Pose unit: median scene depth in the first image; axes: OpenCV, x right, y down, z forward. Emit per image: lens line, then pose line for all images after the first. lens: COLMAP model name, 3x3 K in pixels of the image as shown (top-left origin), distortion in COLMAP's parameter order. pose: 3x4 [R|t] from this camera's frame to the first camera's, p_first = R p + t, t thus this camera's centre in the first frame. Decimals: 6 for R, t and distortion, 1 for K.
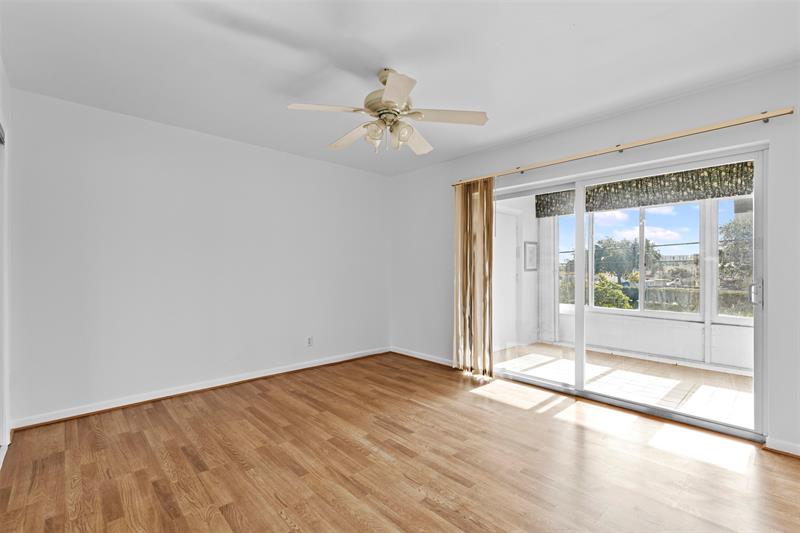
lens RADIAL K [[371.5, 0, 398.9], [0, 371.5, 266.9], [0, 0, 1]] dist [0.005743, 0.000189]
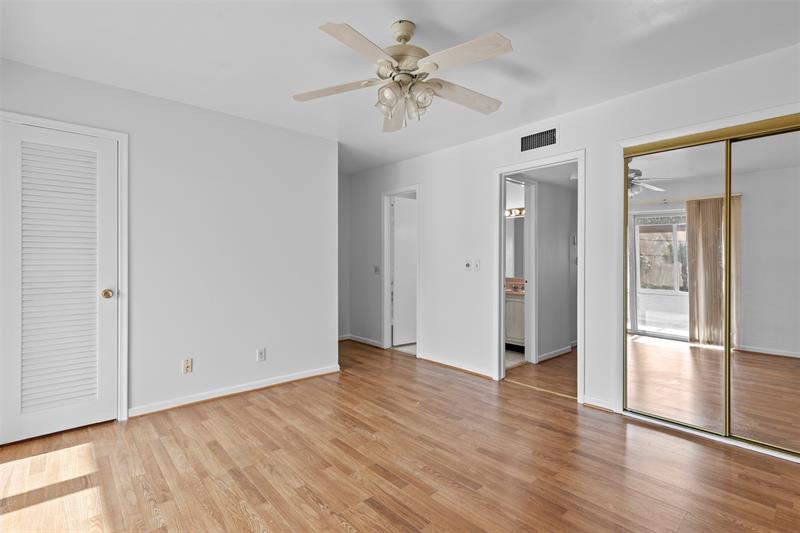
lens RADIAL K [[371.5, 0, 400.7], [0, 371.5, 263.0], [0, 0, 1]] dist [0.005743, 0.000189]
pose [[-0.999836, -0.002498, 0.017937, -0.042767], [-0.002440, 0.999992, 0.003227, 0.003221], [-0.017945, 0.003182, -0.999834, 1.982828]]
